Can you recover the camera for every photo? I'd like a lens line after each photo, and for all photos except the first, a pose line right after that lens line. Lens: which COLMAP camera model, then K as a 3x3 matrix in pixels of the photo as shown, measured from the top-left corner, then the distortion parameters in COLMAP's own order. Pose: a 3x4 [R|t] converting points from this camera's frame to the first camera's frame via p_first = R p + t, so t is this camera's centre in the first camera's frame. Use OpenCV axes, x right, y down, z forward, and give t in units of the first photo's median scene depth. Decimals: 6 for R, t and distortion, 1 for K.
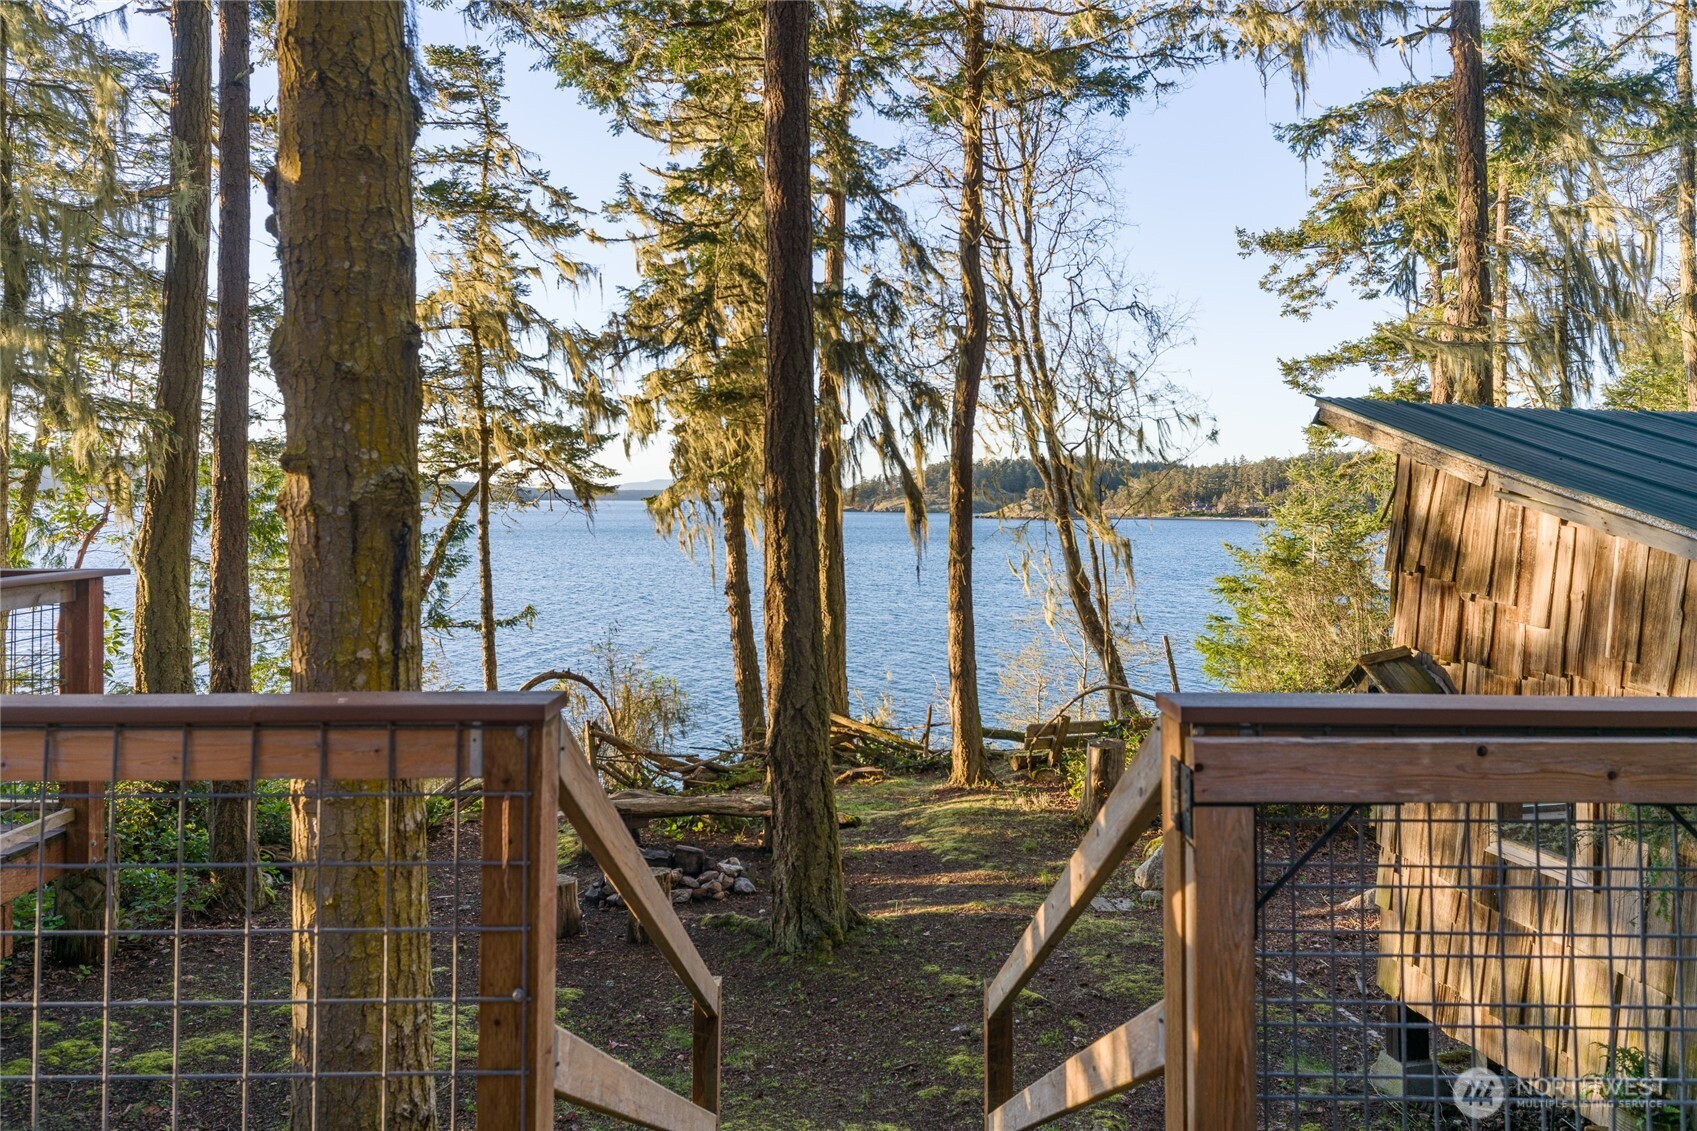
lens RADIAL K [[1152.1, 0, 851.7], [0, 1152.1, 487.5], [0, 0, 1]] dist [0.003855, -0.001705]
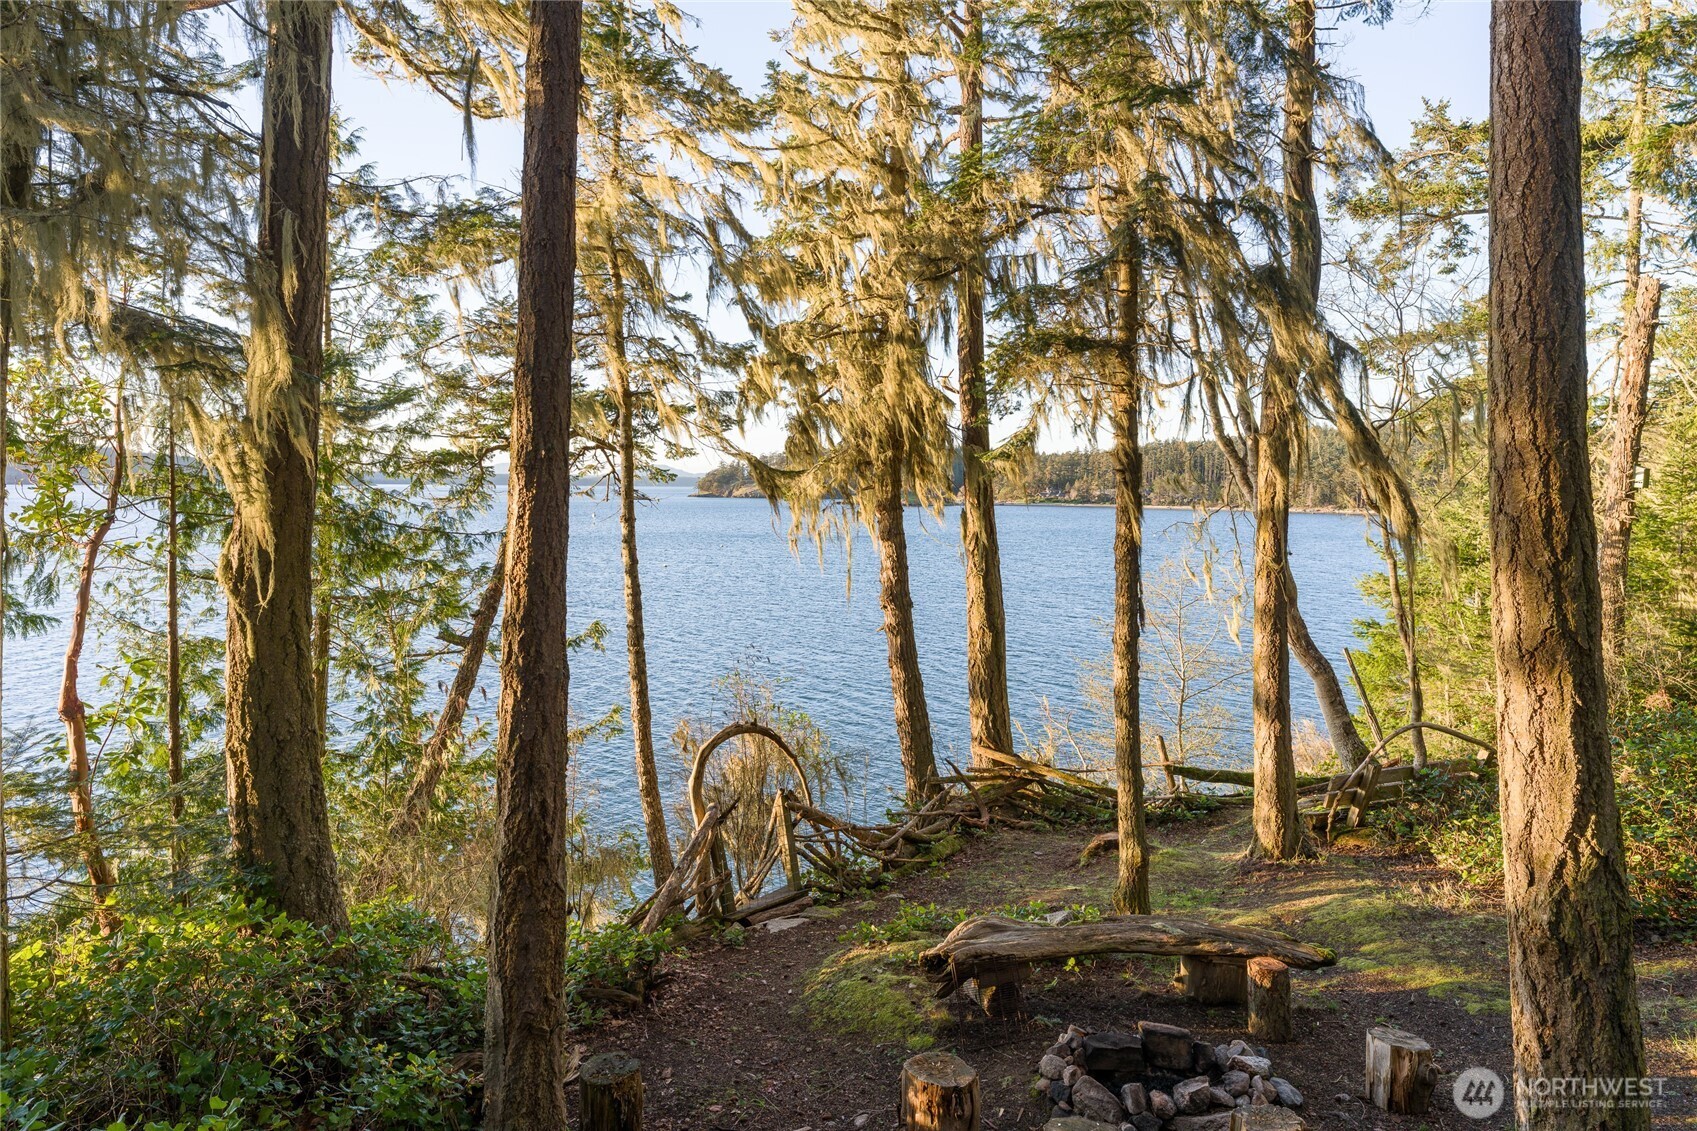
lens RADIAL K [[1169.6, 0, 881.6], [0, 1169.6, 495.7], [0, 0, 1]] dist [0.001987, -0.002490]
pose [[0.991401, 0.003622, 0.130811, -0.218820], [-0.006193, 0.999796, 0.019249, -0.000138], [-0.130715, -0.019894, 0.991220, 0.209795]]
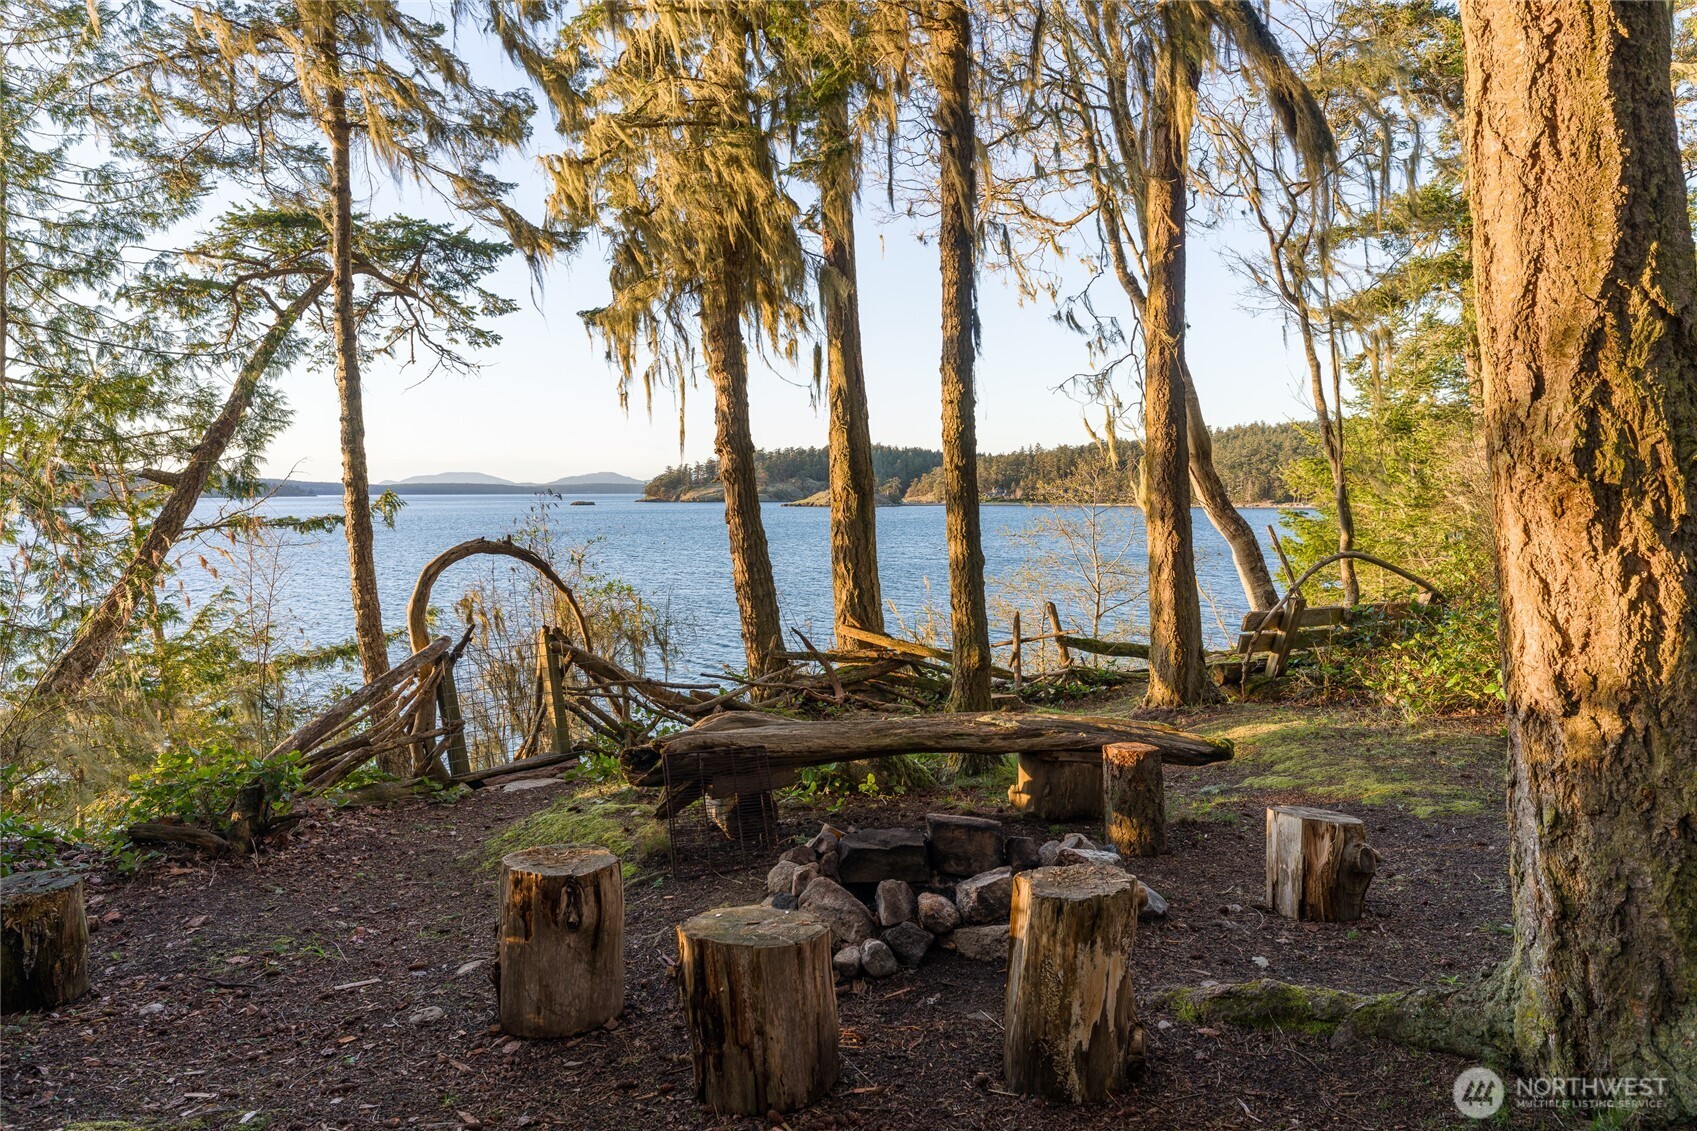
lens RADIAL K [[1173.1, 0, 880.1], [0, 1173.1, 487.4], [0, 0, 1]] dist [-0.000039, -0.000804]
pose [[0.984086, -0.010026, 0.177408, -0.138957], [0.007183, 0.999835, 0.016659, 0.103716], [-0.177546, -0.015120, 0.983996, 0.329708]]
